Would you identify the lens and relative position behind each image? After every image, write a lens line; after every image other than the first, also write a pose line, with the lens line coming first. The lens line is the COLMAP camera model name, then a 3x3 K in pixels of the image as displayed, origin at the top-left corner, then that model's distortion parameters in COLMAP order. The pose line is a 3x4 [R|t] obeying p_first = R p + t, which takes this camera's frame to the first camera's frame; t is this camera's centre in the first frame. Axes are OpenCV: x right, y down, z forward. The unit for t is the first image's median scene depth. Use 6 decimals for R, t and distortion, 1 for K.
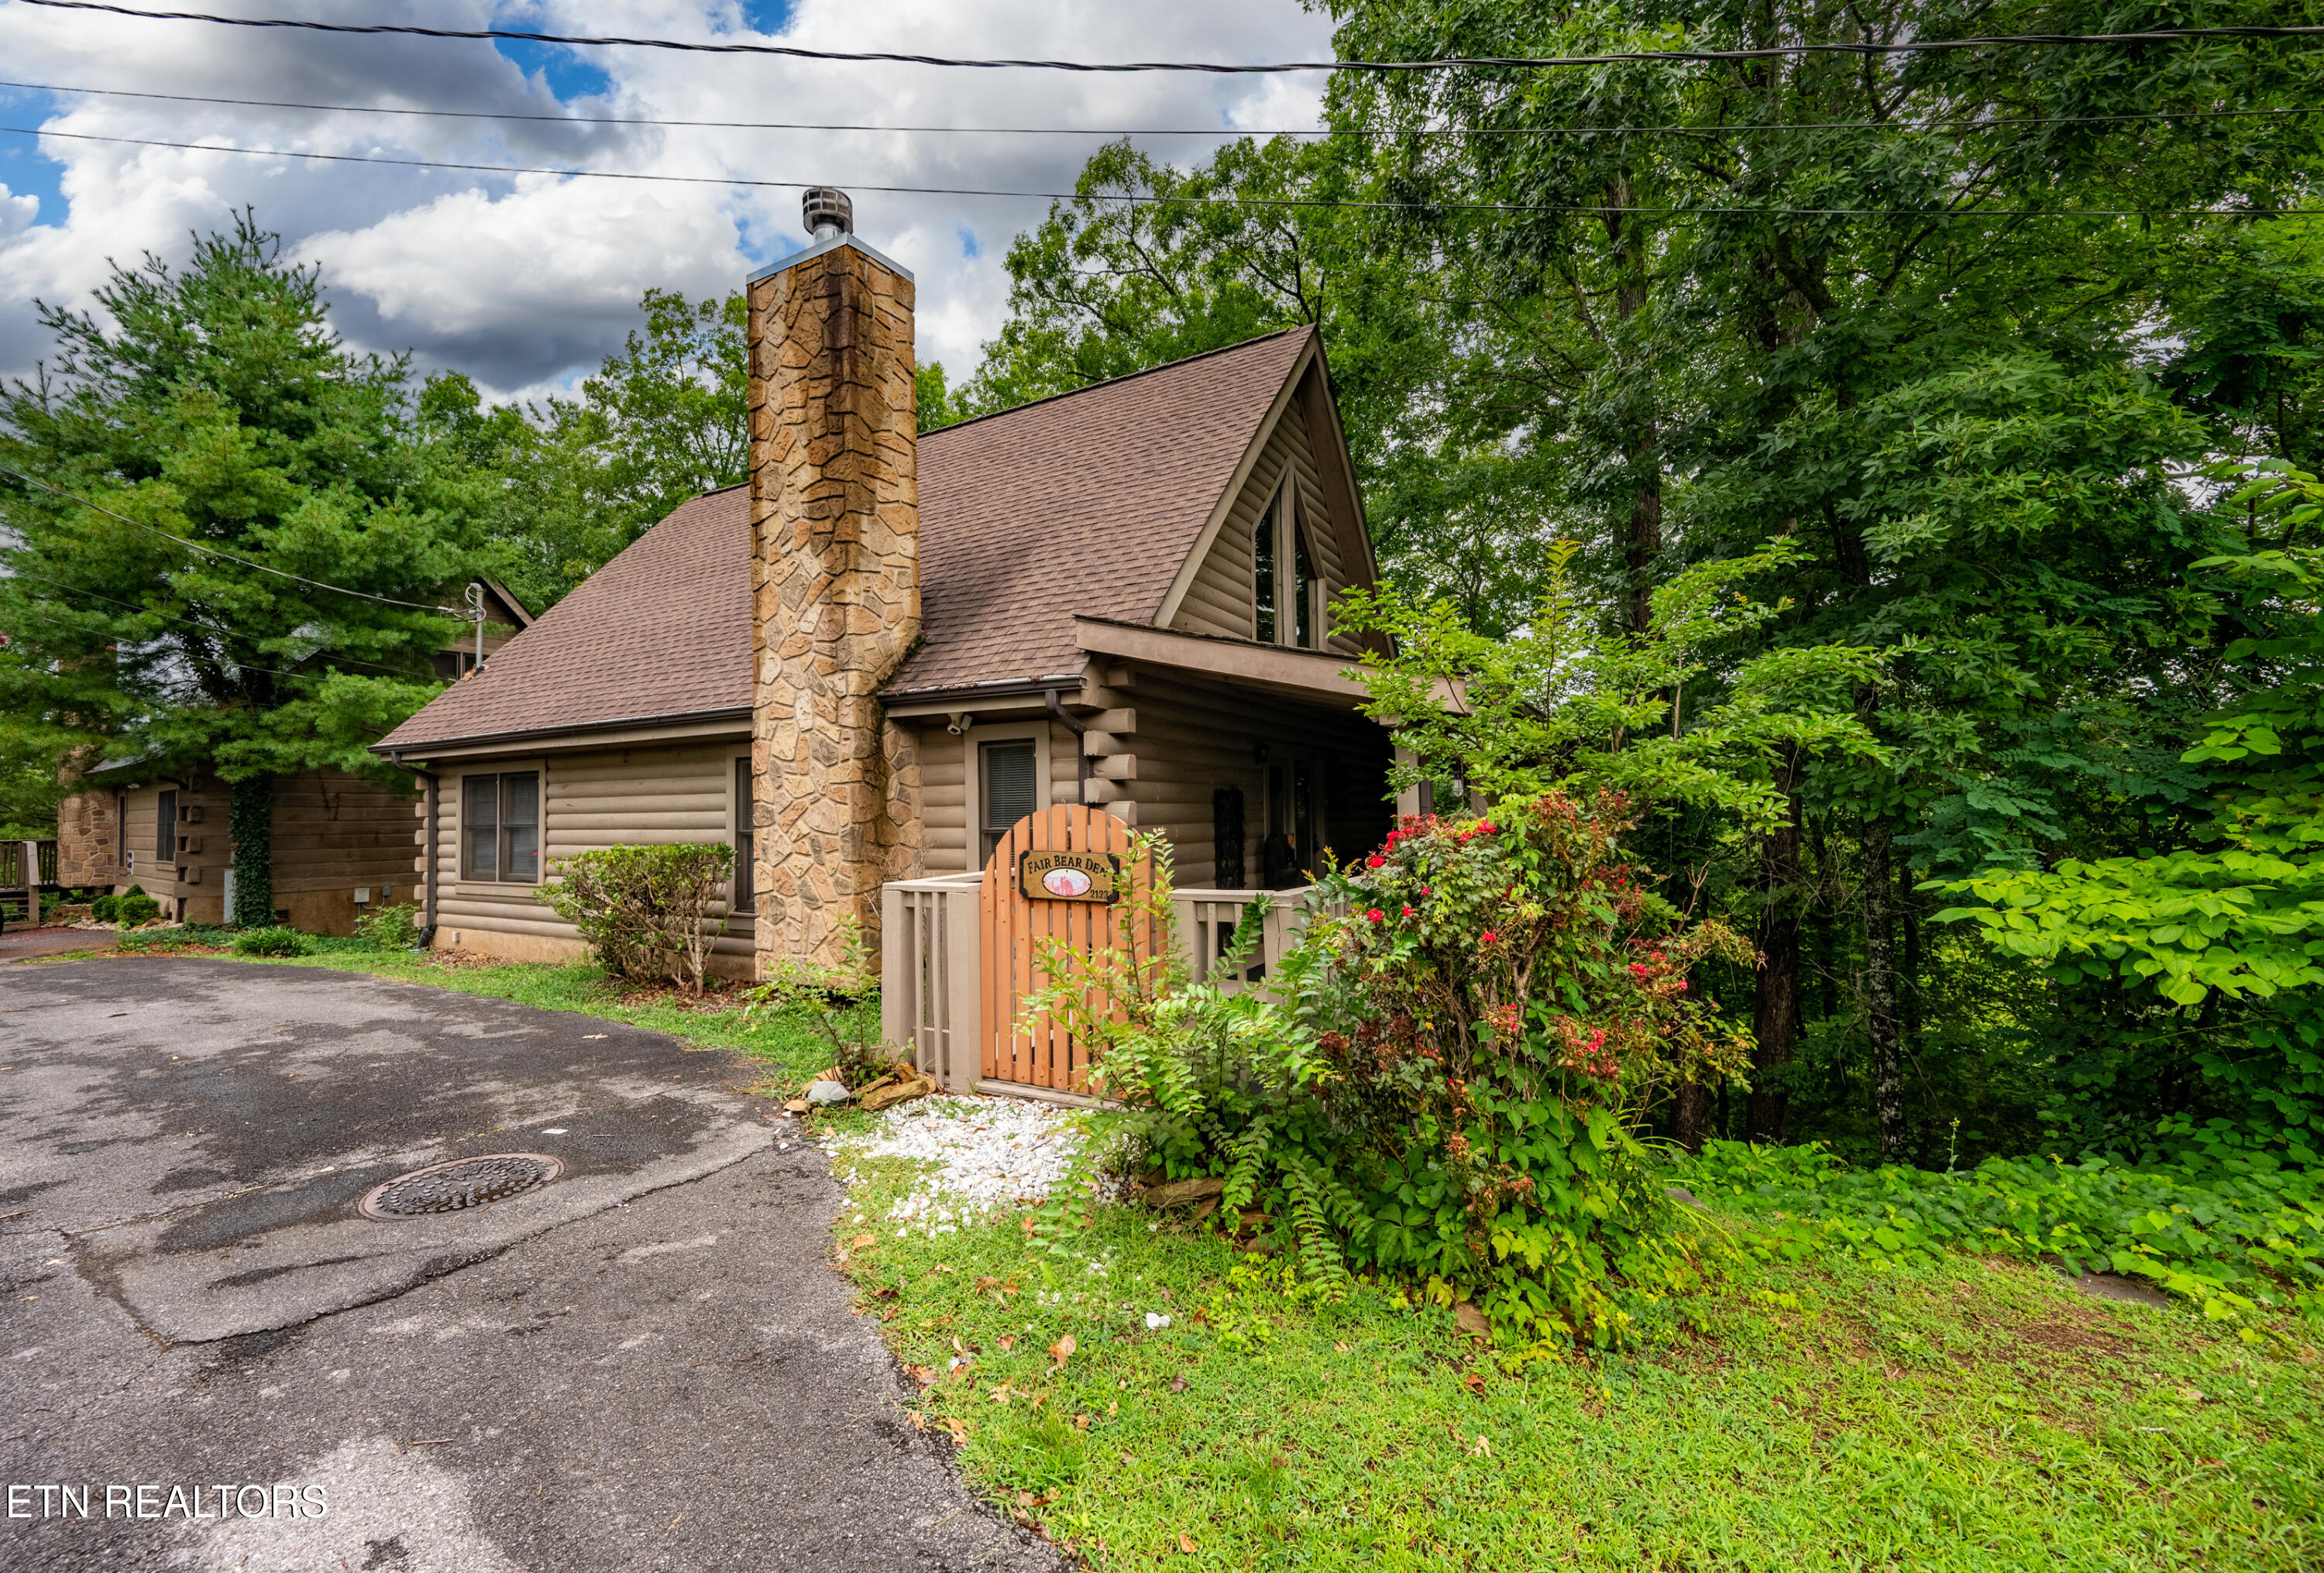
lens RADIAL K [[966.1, 0, 1118.7], [0, 966.1, 781.0], [0, 0, 1]] dist [-0.001981, -0.000236]
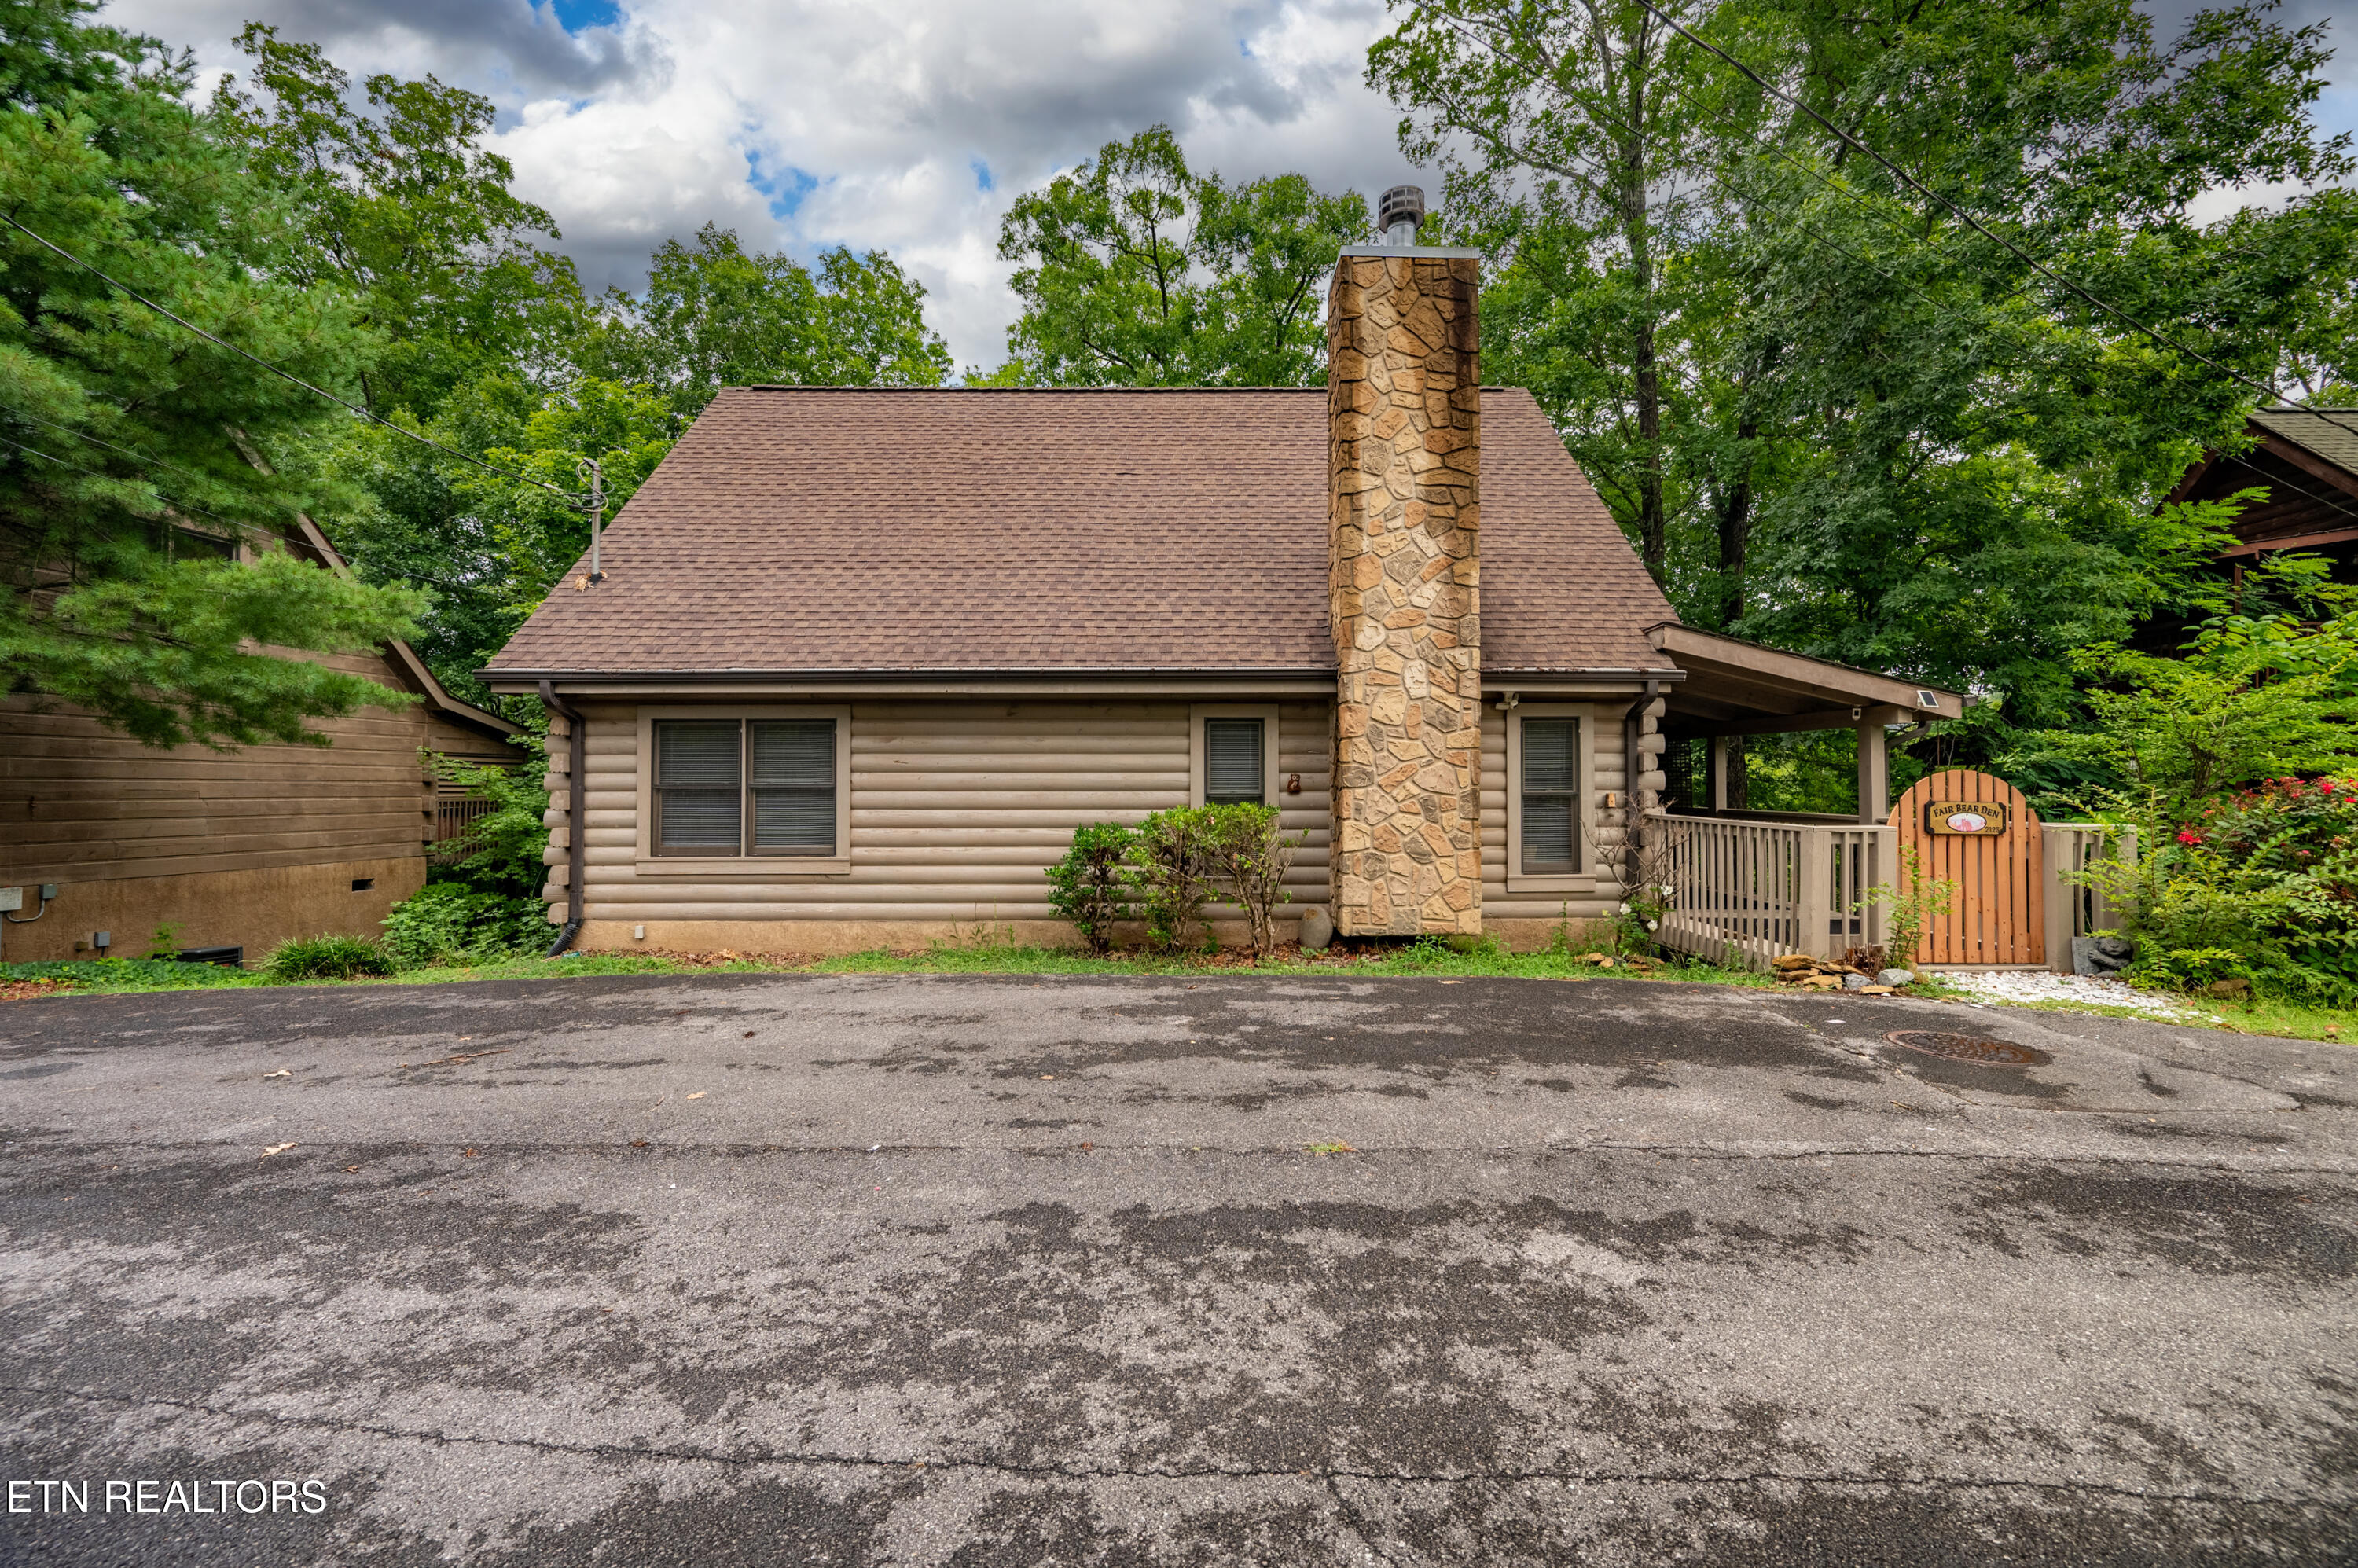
lens RADIAL K [[958.5, 0, 1186.0], [0, 958.5, 779.0], [0, 0, 1]] dist [-0.003391, 0.000515]
pose [[0.857394, 0.019731, 0.514283, -1.091398], [-0.028529, 0.999551, 0.009213, 0.035212], [-0.513870, -0.022571, 0.857571, 0.216434]]
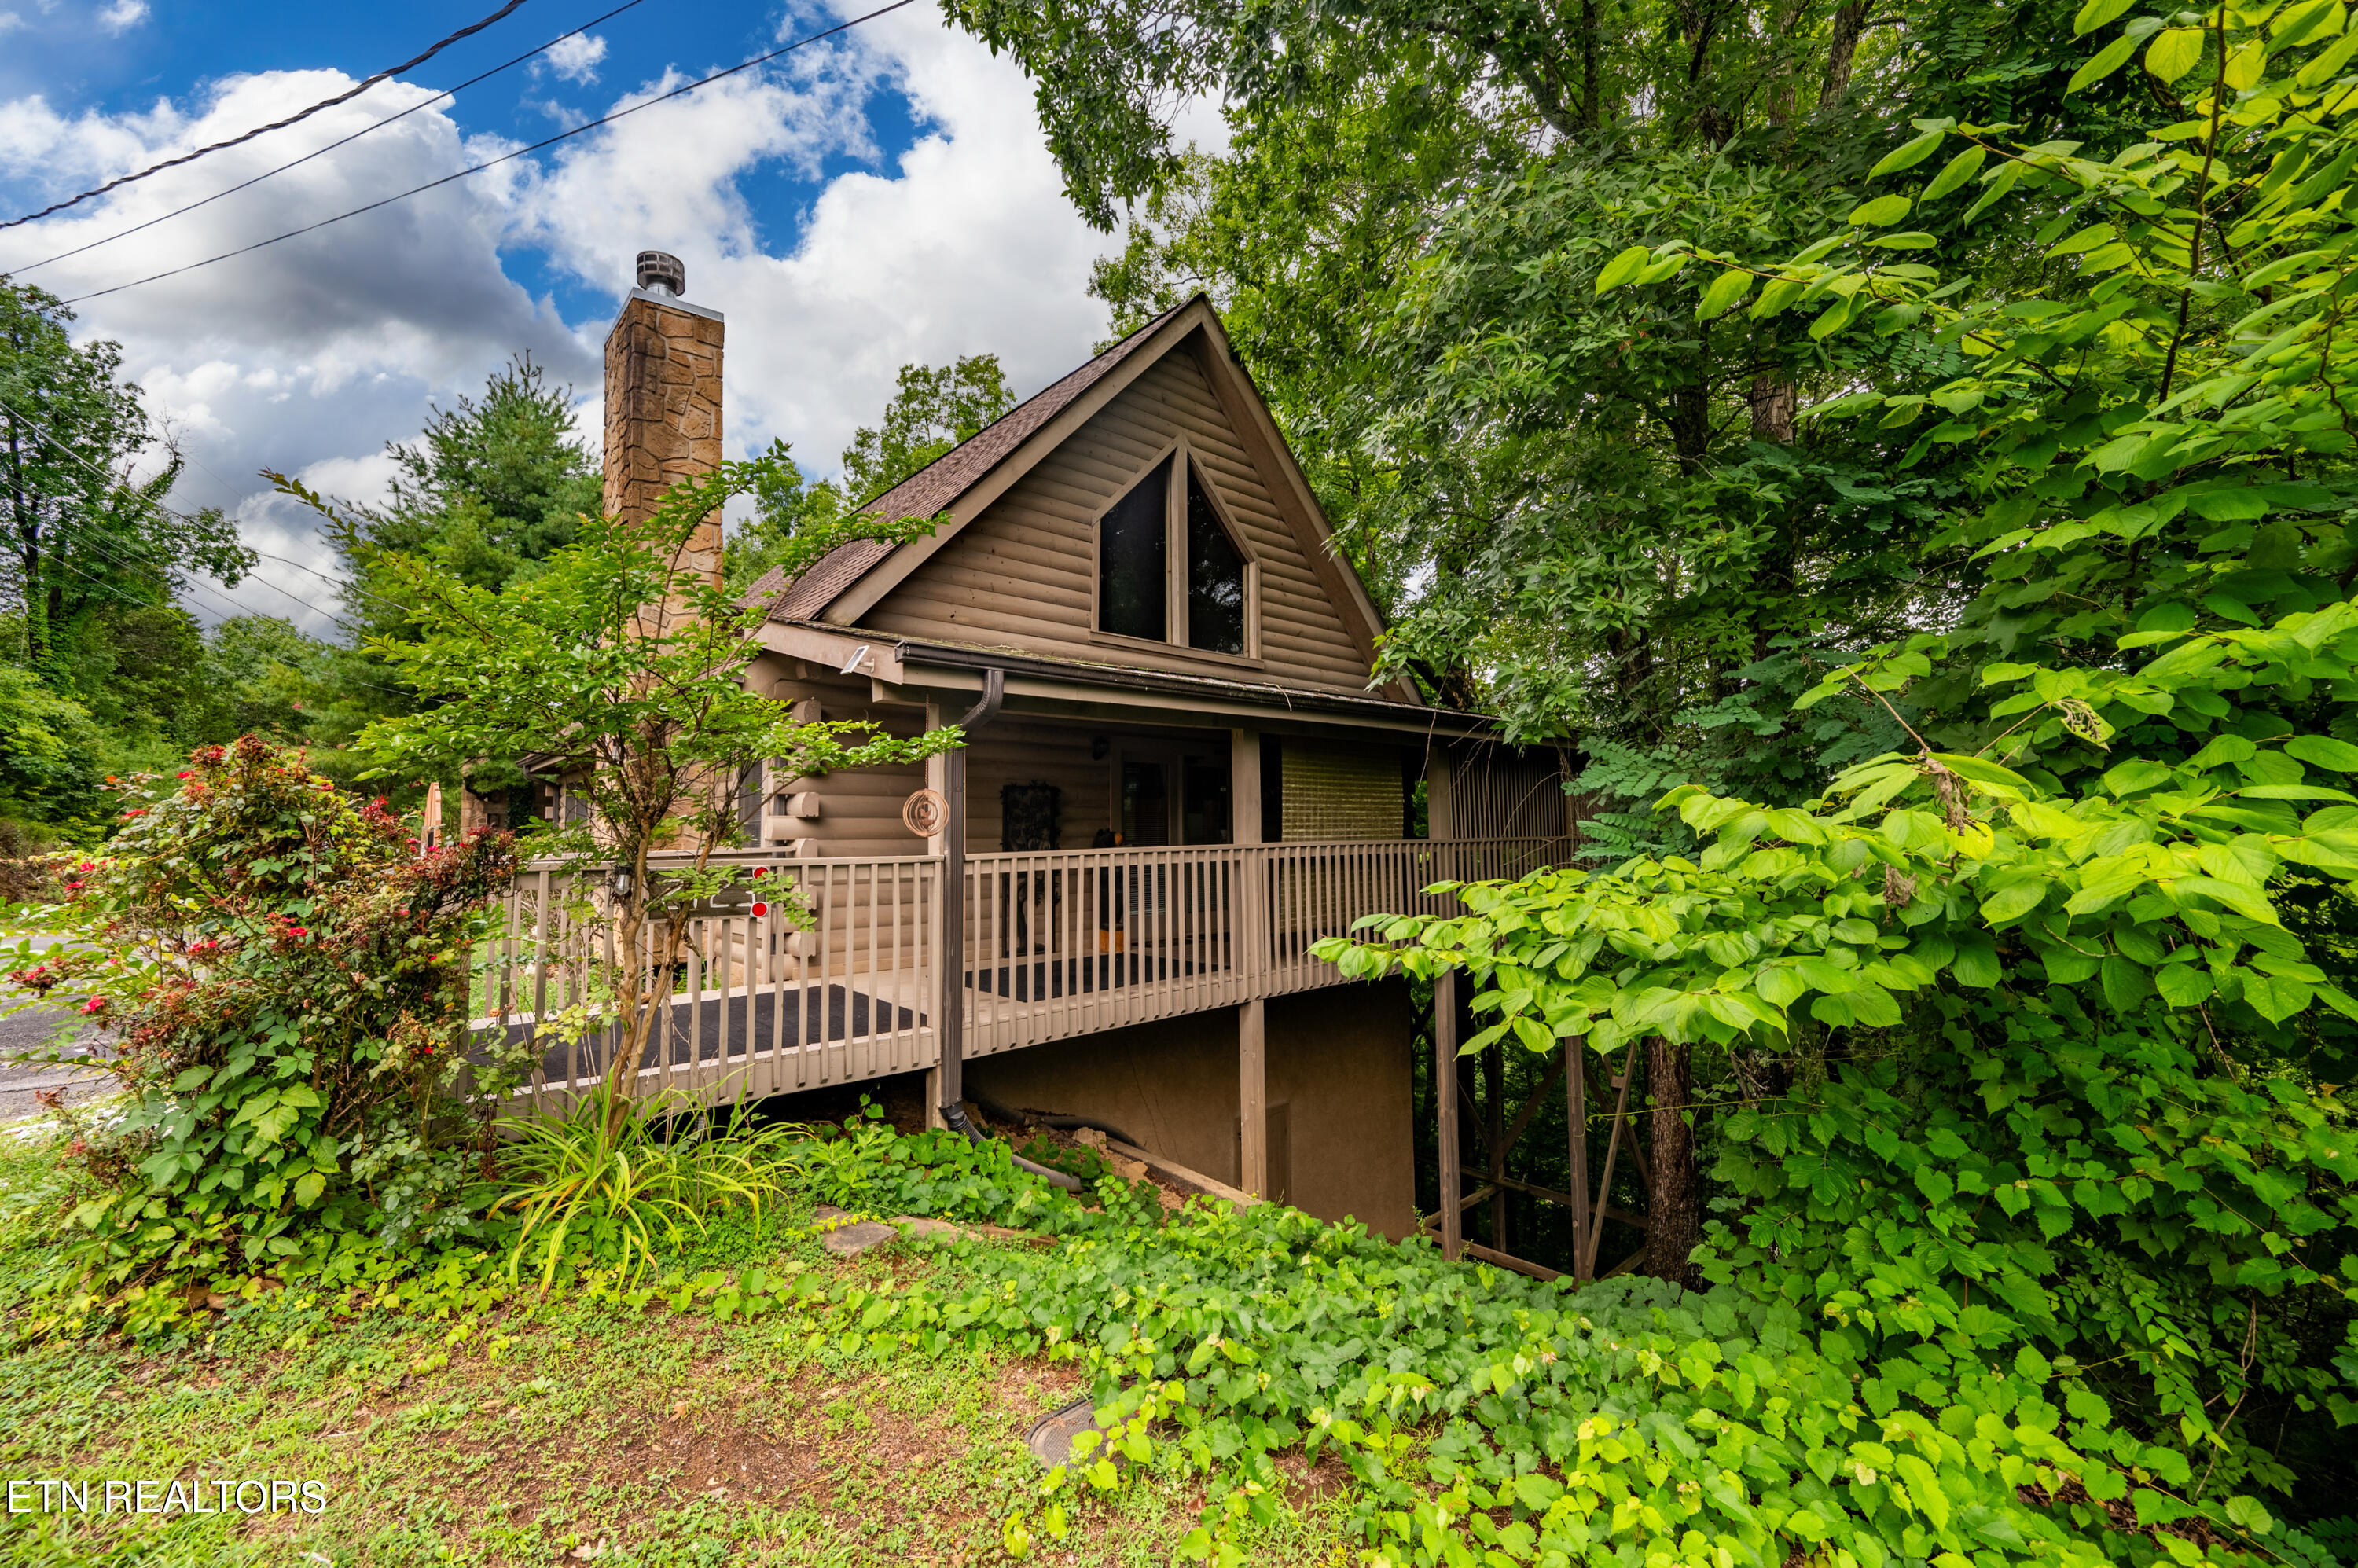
lens RADIAL K [[958.5, 0, 1186.0], [0, 958.5, 779.0], [0, 0, 1]] dist [-0.003391, 0.000515]
pose [[0.945926, -0.011581, -0.324177, 0.600683], [0.003311, 0.999655, -0.026052, 0.028769], [0.324367, 0.023570, 0.945638, 0.152427]]
